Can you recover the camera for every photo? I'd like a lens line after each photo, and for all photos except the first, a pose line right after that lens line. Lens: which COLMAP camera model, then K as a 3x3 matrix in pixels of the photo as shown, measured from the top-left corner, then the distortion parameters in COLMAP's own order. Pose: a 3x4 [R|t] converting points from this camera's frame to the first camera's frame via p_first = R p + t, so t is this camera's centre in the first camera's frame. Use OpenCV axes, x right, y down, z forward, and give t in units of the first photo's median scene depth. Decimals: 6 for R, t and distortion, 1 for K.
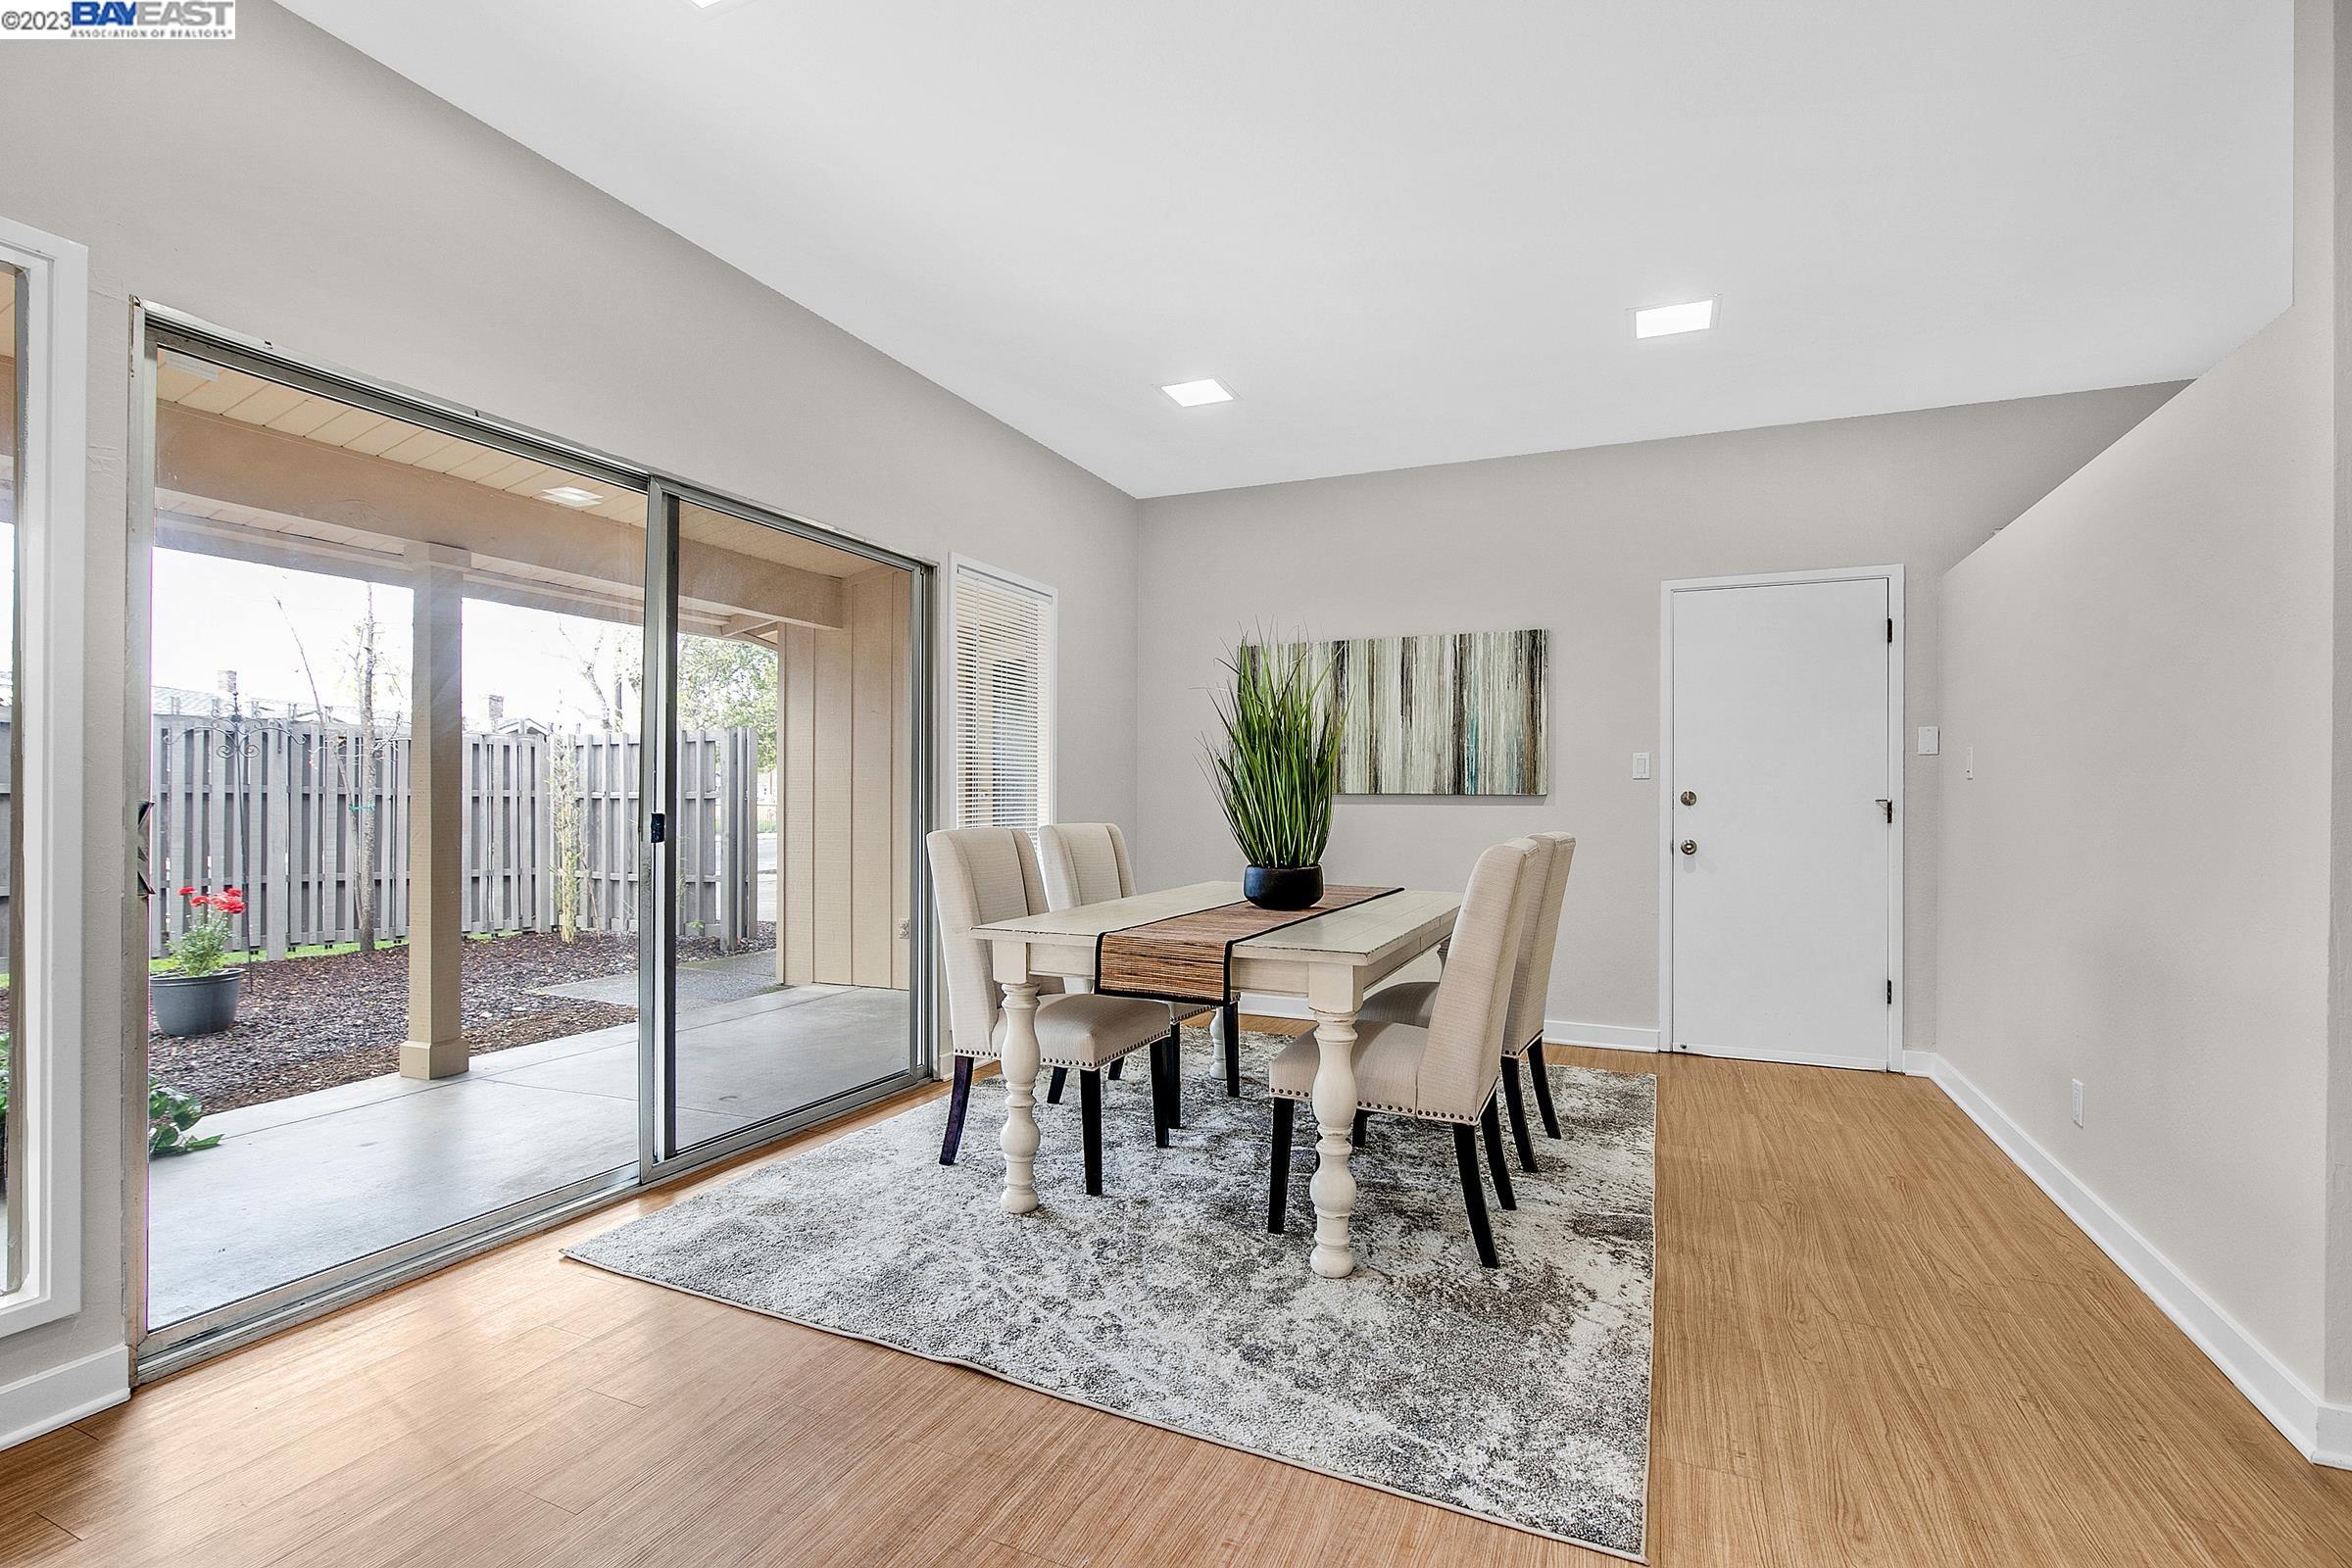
lens RADIAL K [[1066.6, 0, 1179.2], [0, 1066.6, 794.3], [0, 0, 1]] dist [-0.011227, 0.001717]
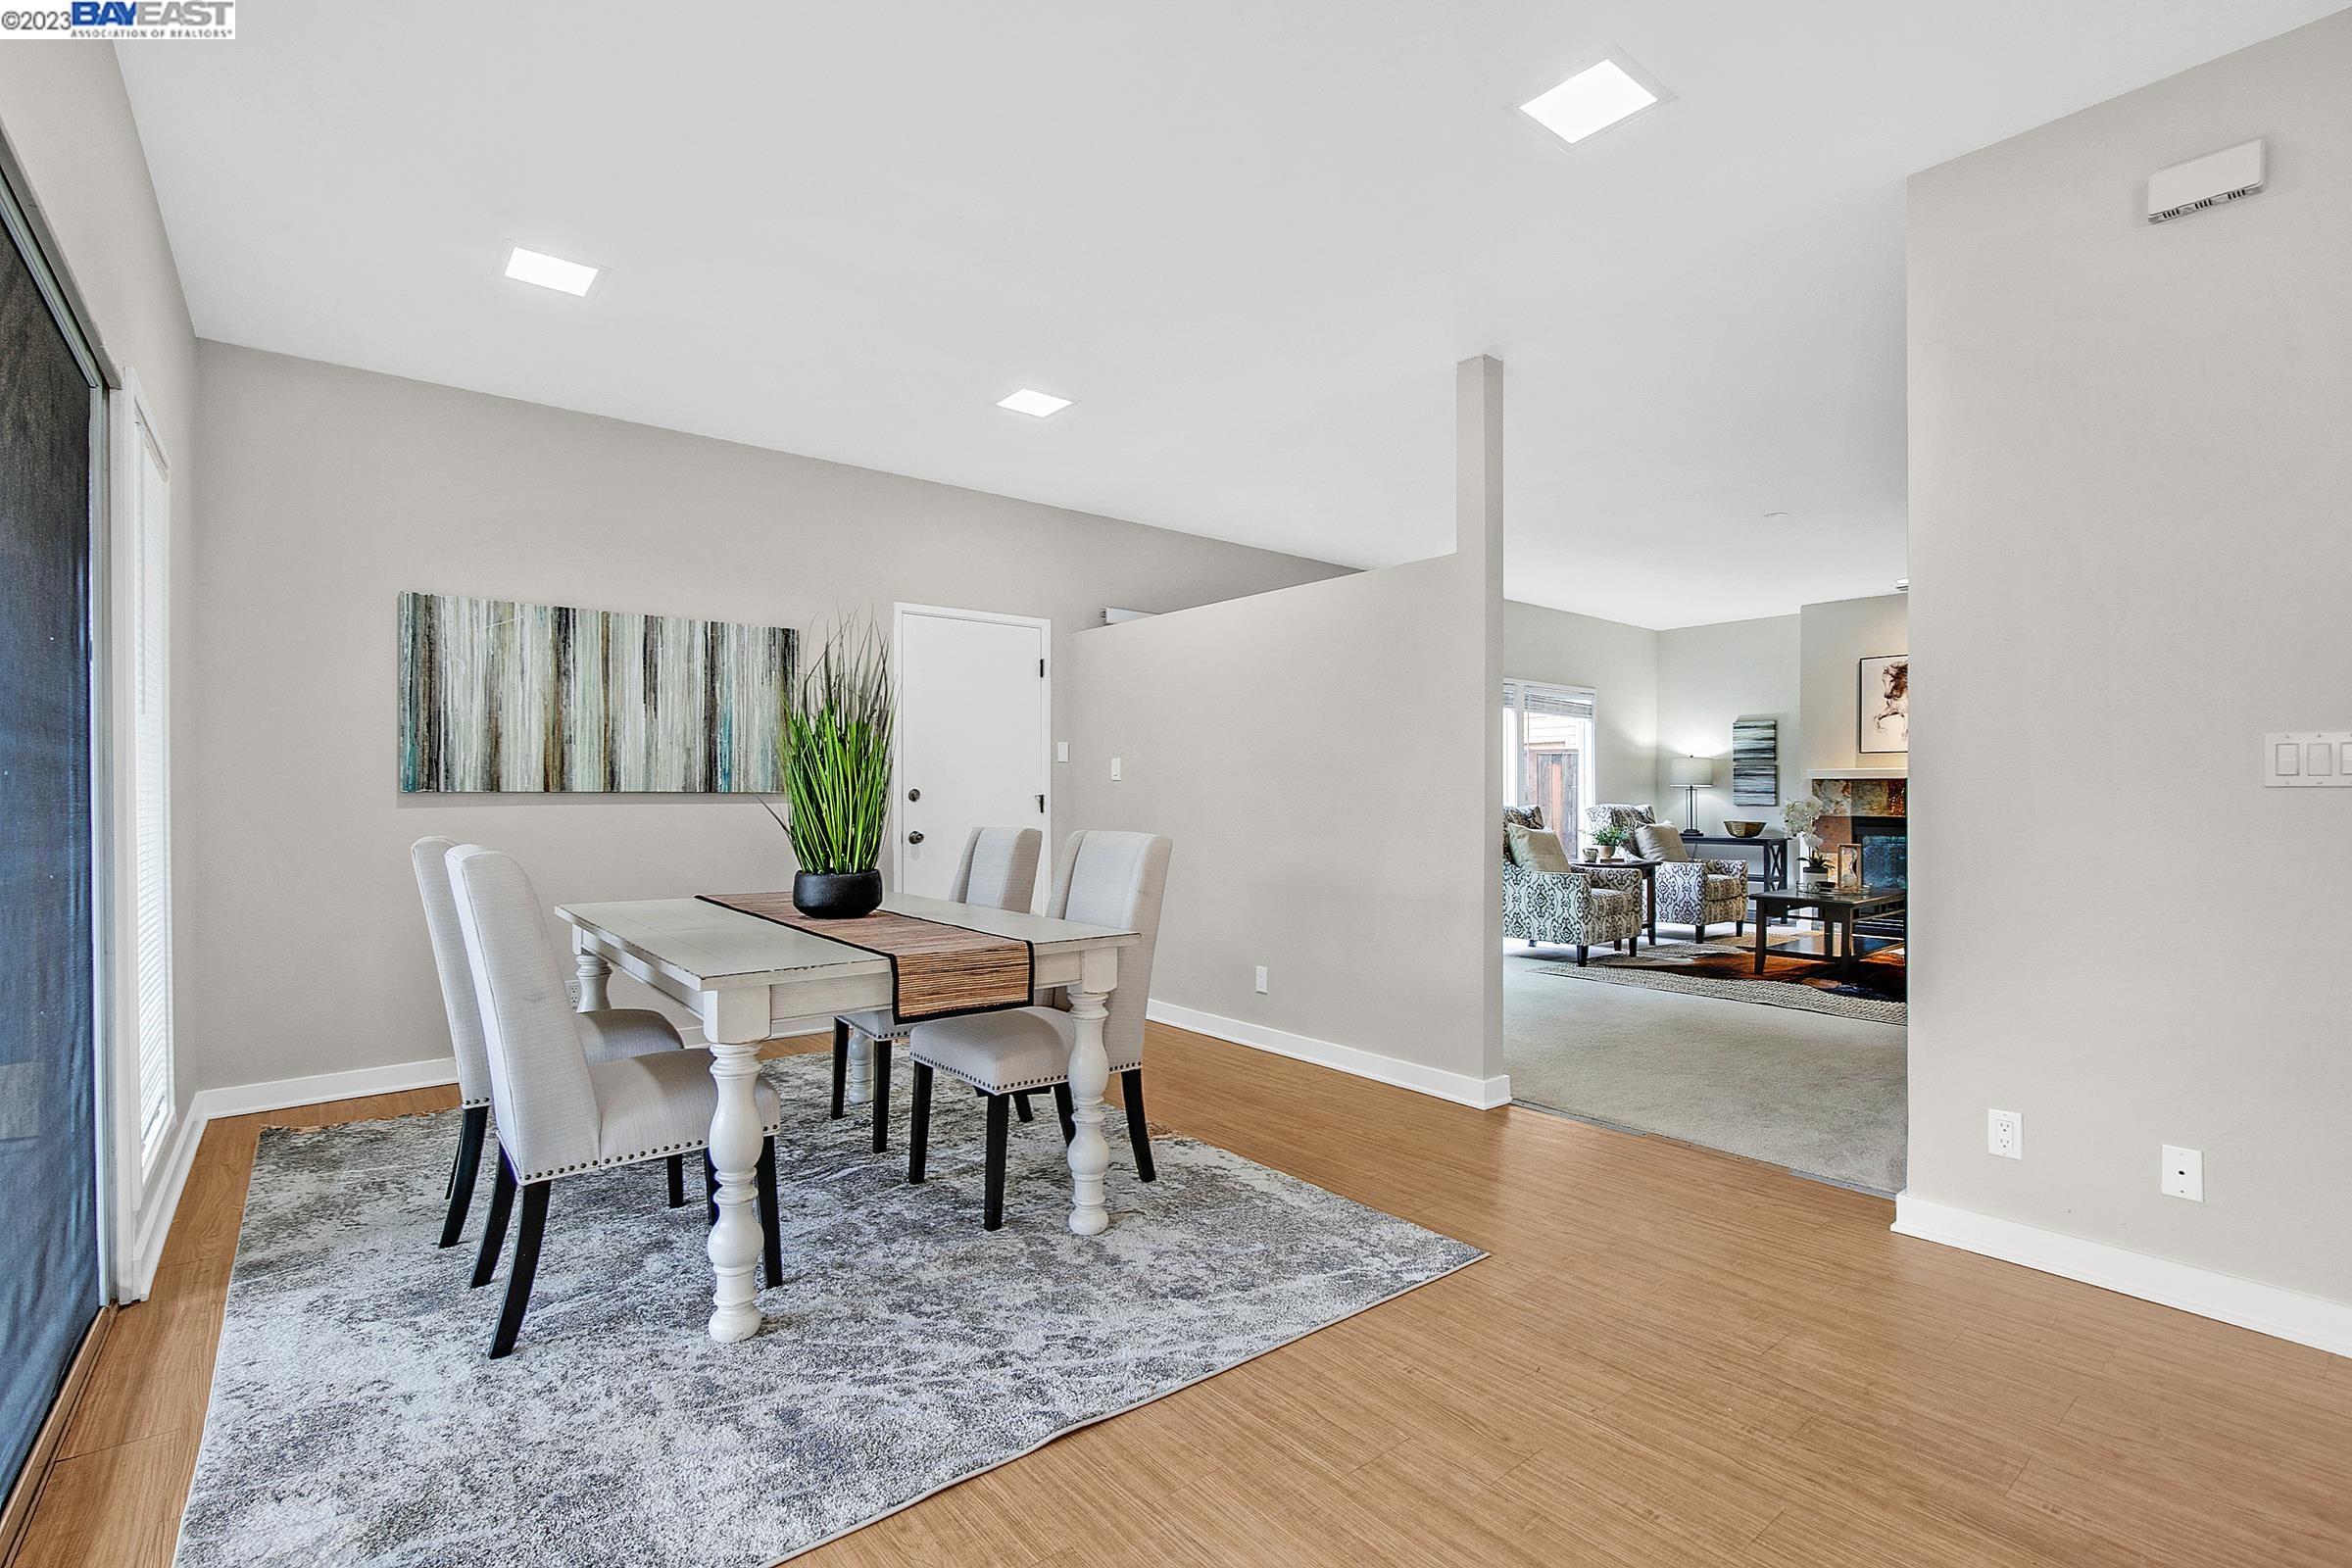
lens RADIAL K [[1073.4, 0, 1178.0], [0, 1073.4, 792.0], [0, 0, 1]] dist [-0.013559, 0.000856]
pose [[0.451135, -0.003693, 0.892448, -0.639393], [0.001355, 0.999993, 0.003454, -0.004779], [-0.892455, -0.000349, 0.451137, 0.338157]]
